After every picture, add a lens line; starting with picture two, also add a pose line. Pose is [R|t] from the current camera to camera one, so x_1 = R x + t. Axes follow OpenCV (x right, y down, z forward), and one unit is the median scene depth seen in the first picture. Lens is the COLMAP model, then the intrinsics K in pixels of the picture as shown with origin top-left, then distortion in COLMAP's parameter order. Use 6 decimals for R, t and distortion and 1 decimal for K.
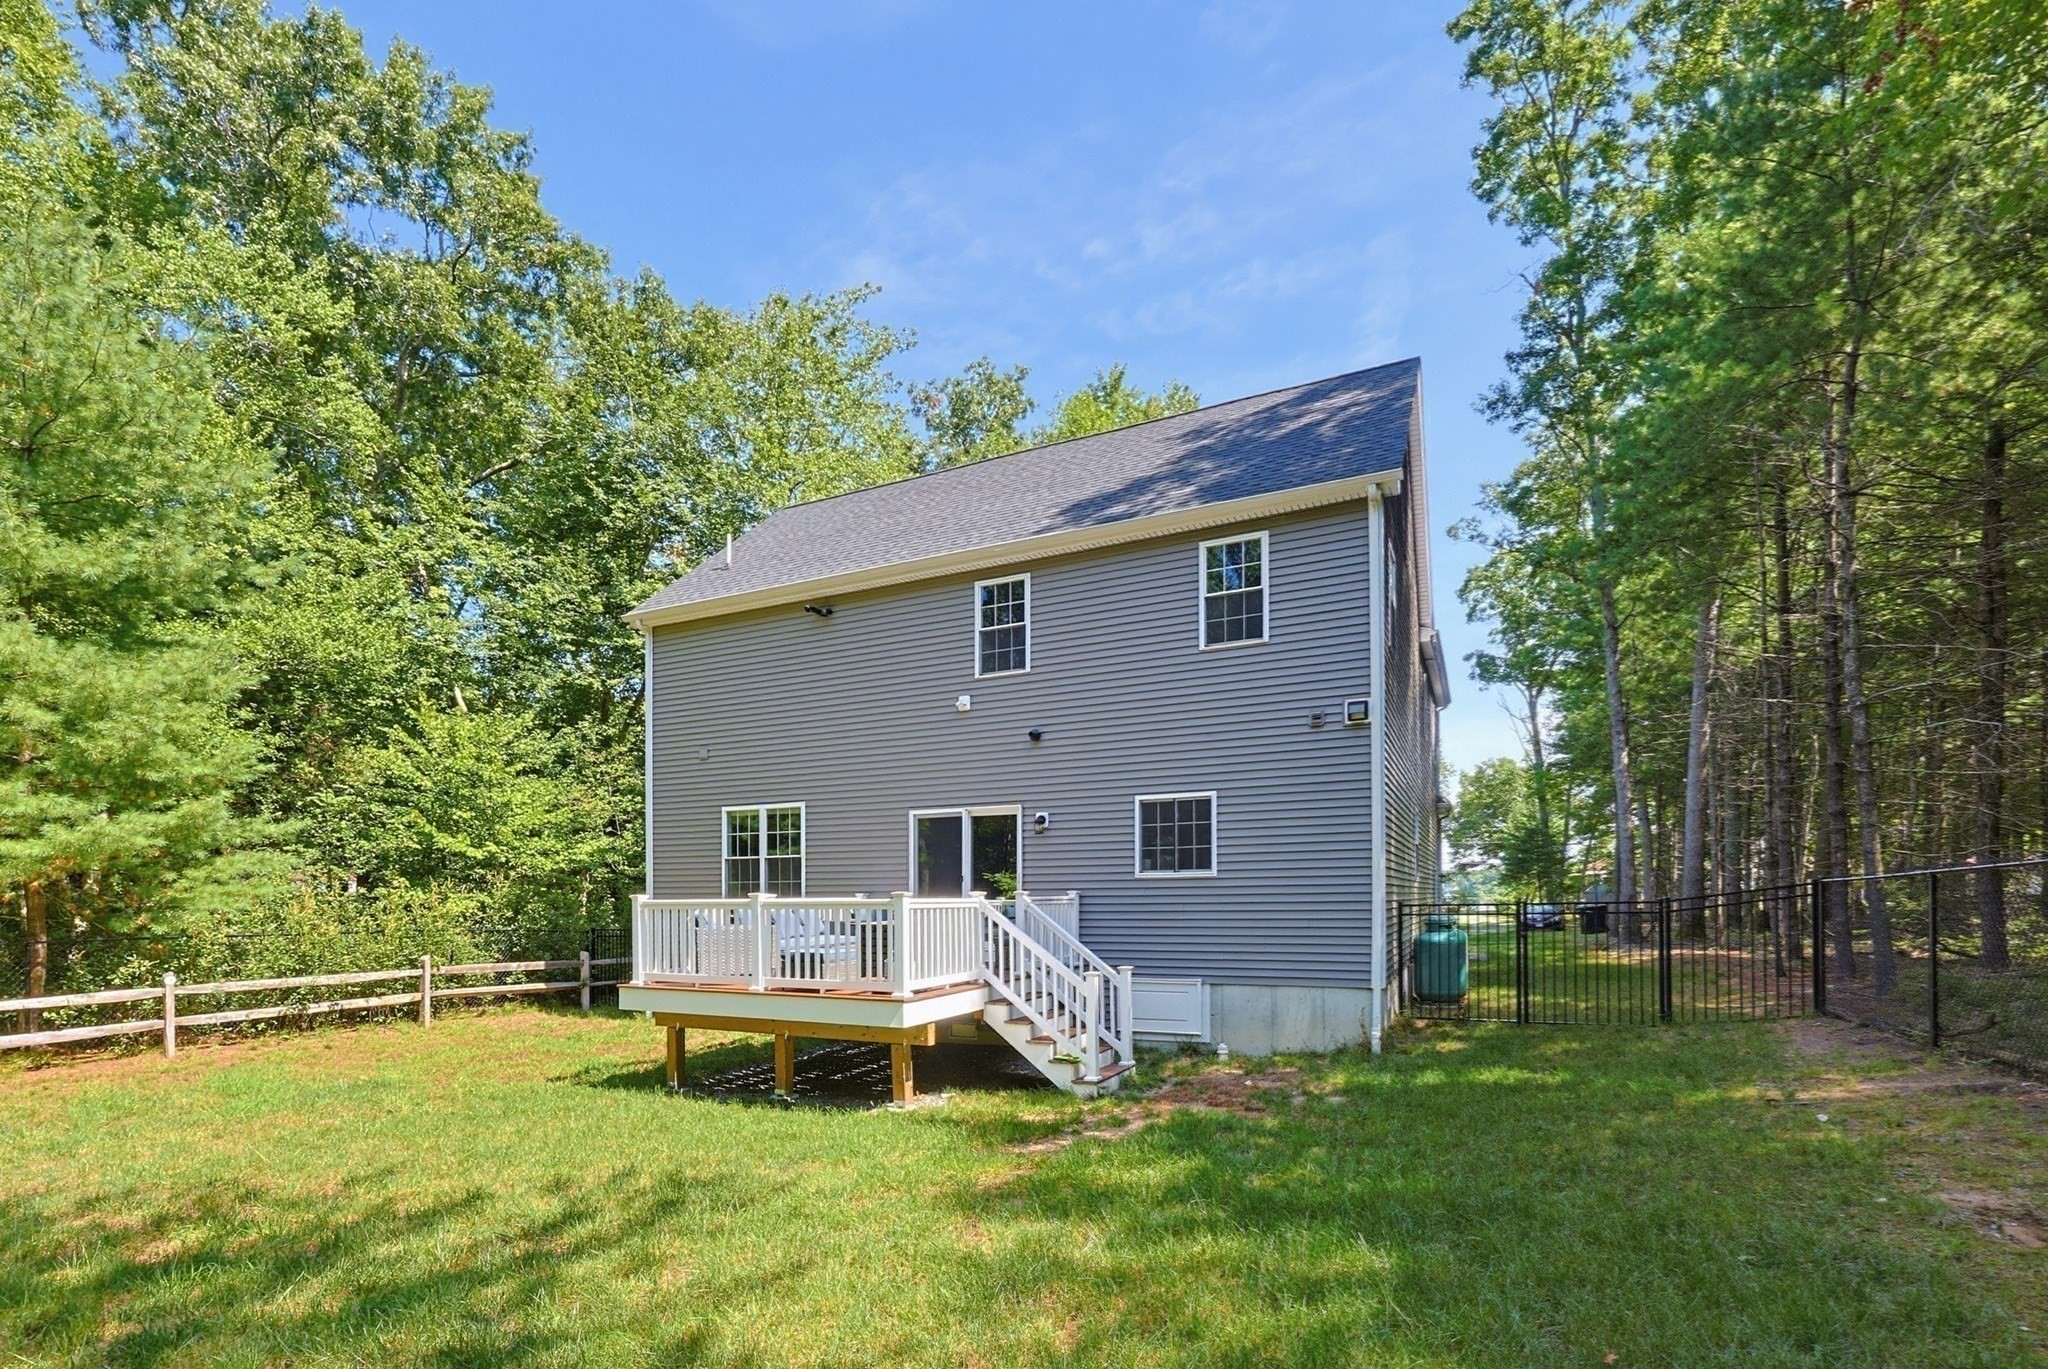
lens RADIAL K [[840.2, 0, 1024.0], [0, 840.2, 684.5], [0, 0, 1]] dist [0.000173, -0.000129]
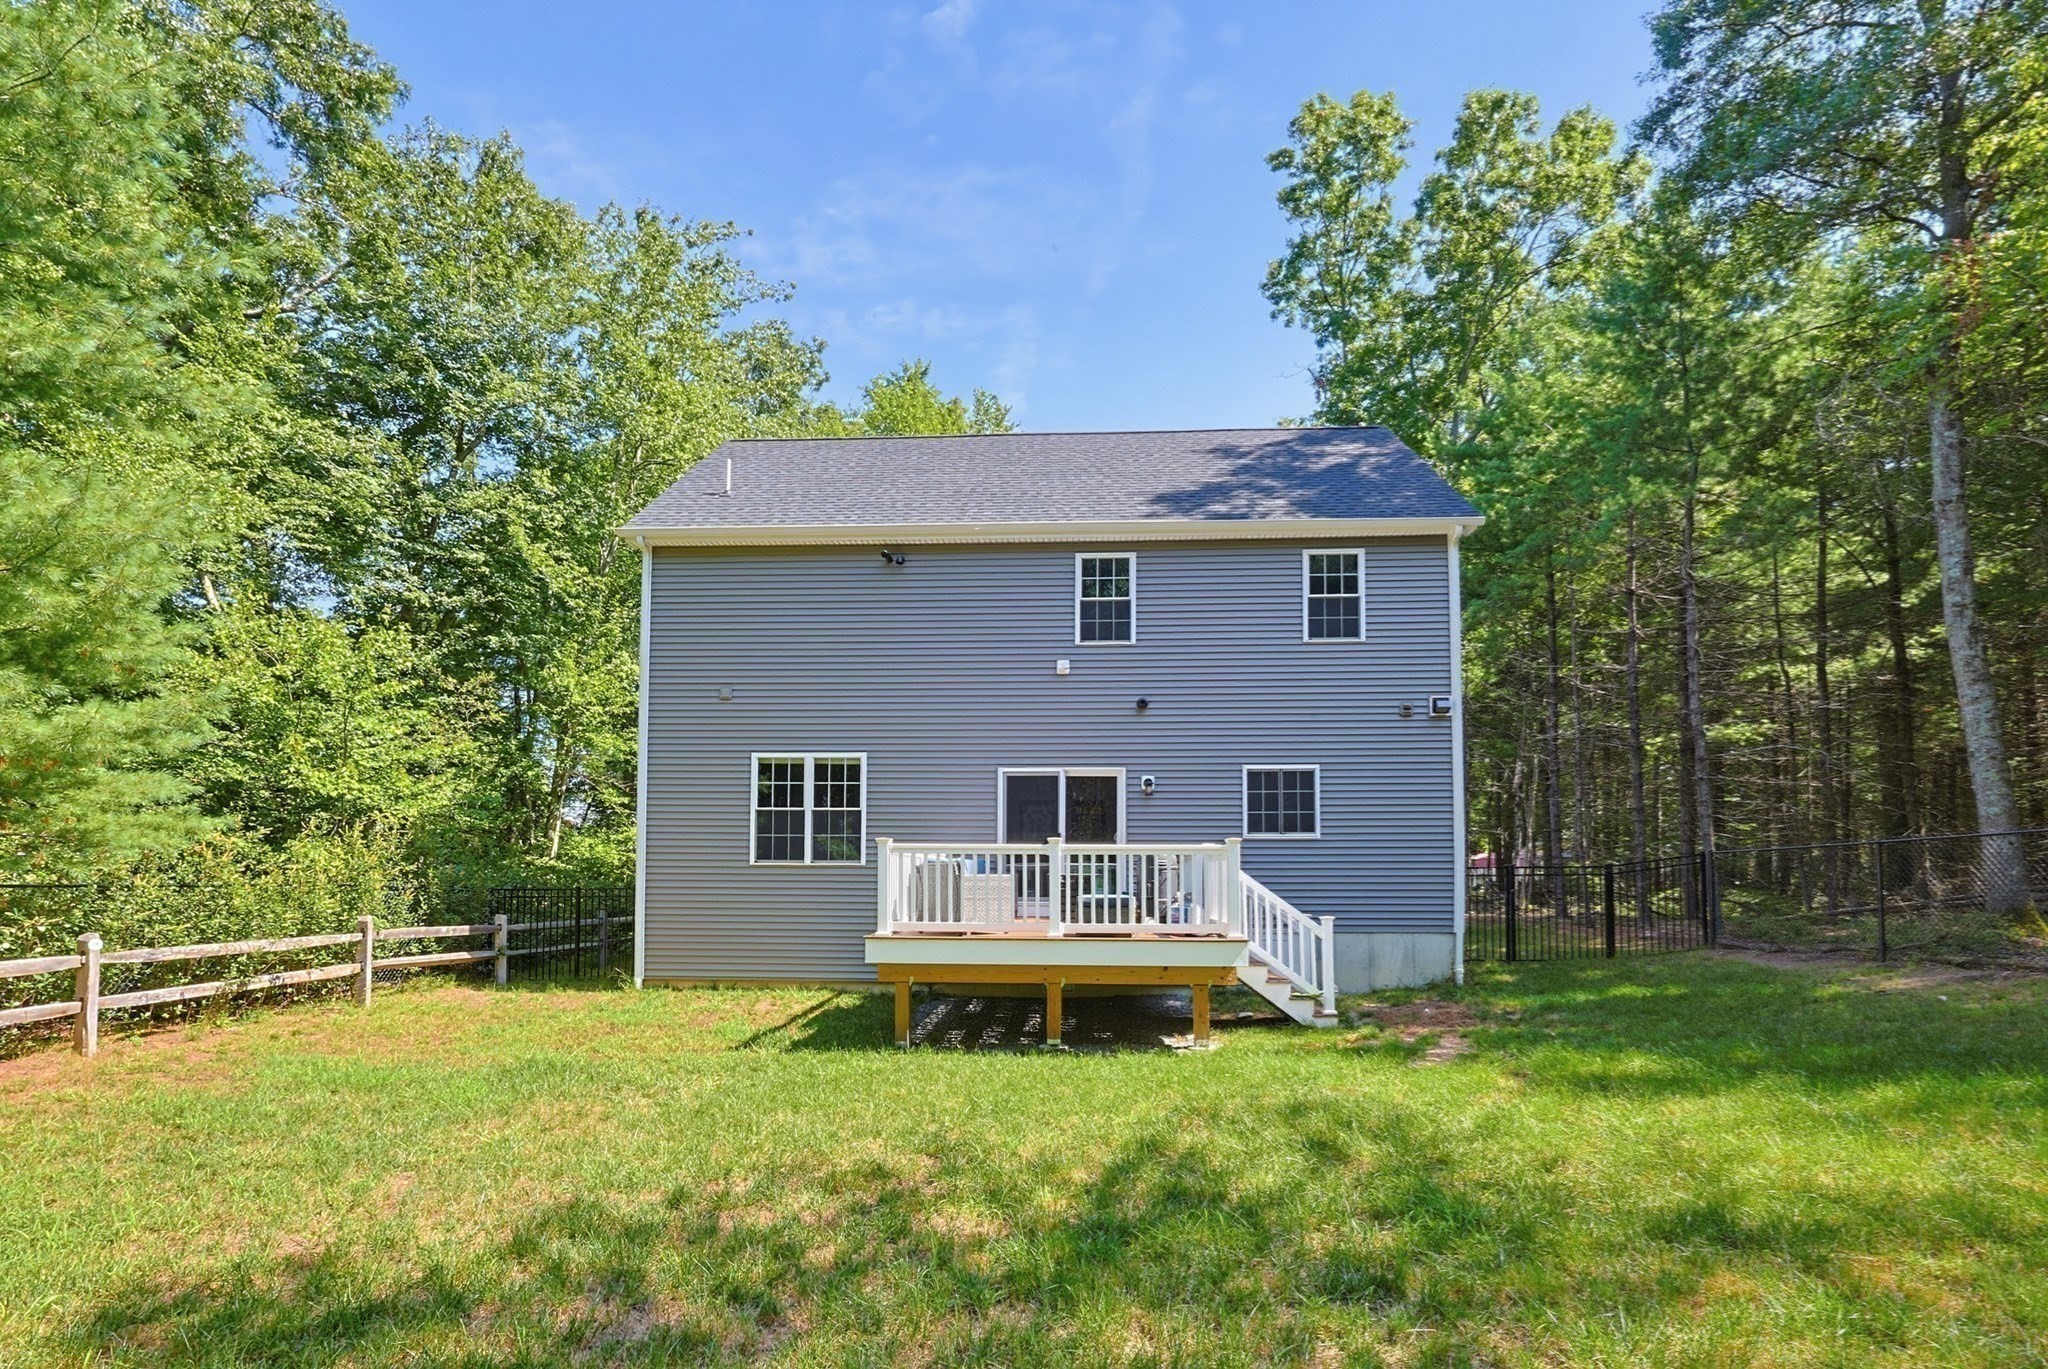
lens RADIAL K [[804.7, 0, 1029.7], [0, 804.7, 645.9], [0, 0, 1]] dist [-0.000769, -0.000072]
pose [[0.933772, 0.109872, 0.340585, -0.450415], [-0.100183, 0.993907, -0.045964, 0.045858], [-0.343559, 0.008800, 0.939090, 0.078648]]
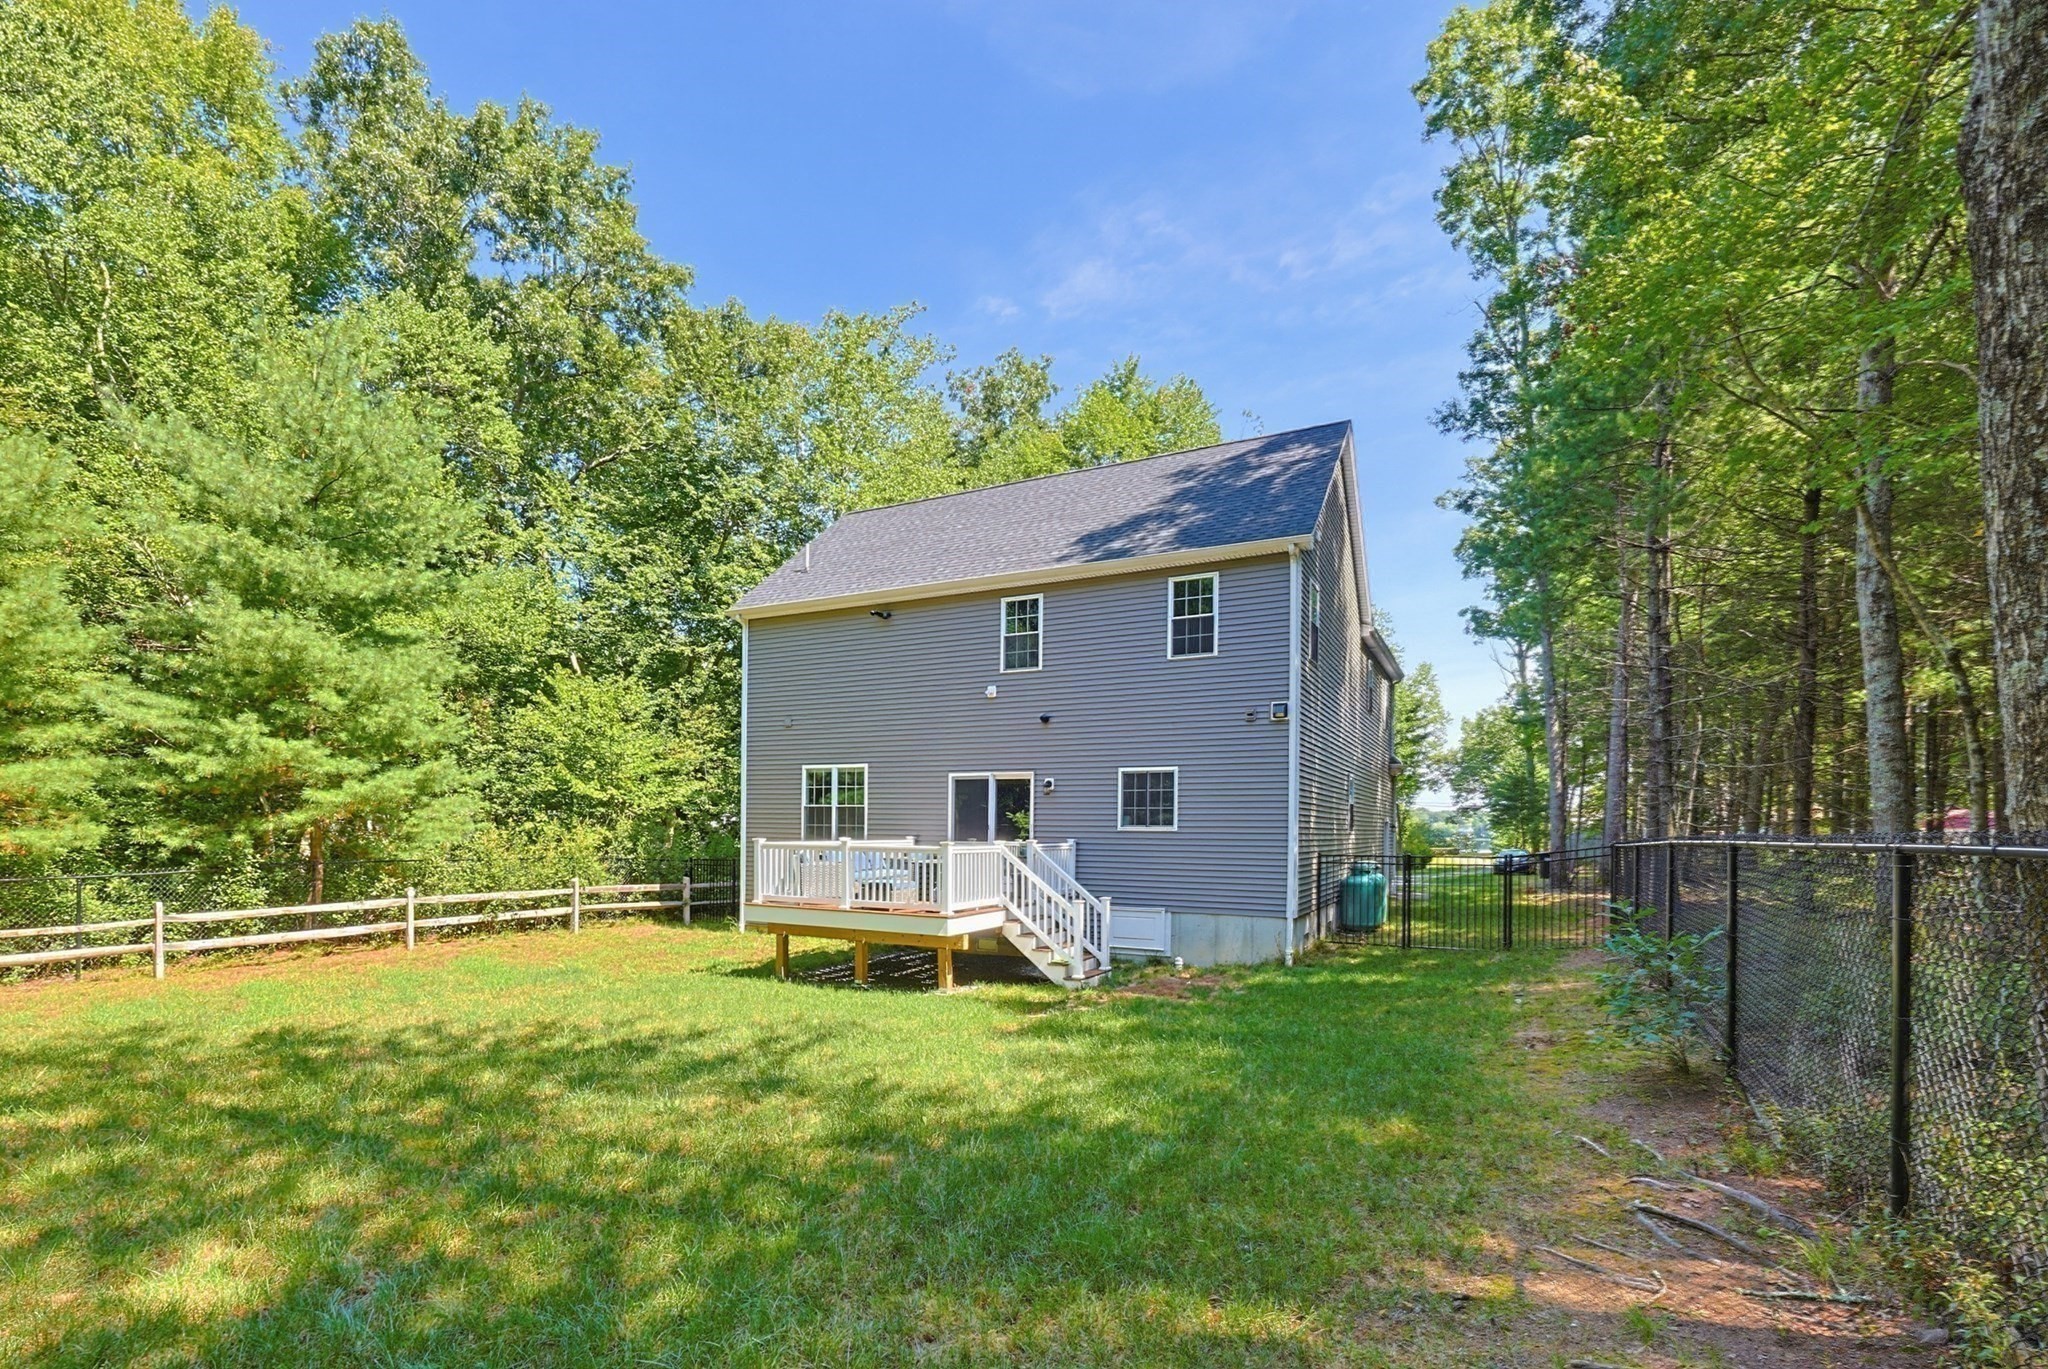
lens RADIAL K [[778.1, 0, 1025.7], [0, 778.1, 600.2], [0, 0, 1]] dist [0.000821, 0.000048]
pose [[0.999541, 0.010392, -0.028457, 0.014915], [-0.011539, 0.999115, -0.040453, -0.071708], [0.028011, 0.040763, 0.998776, -0.217455]]
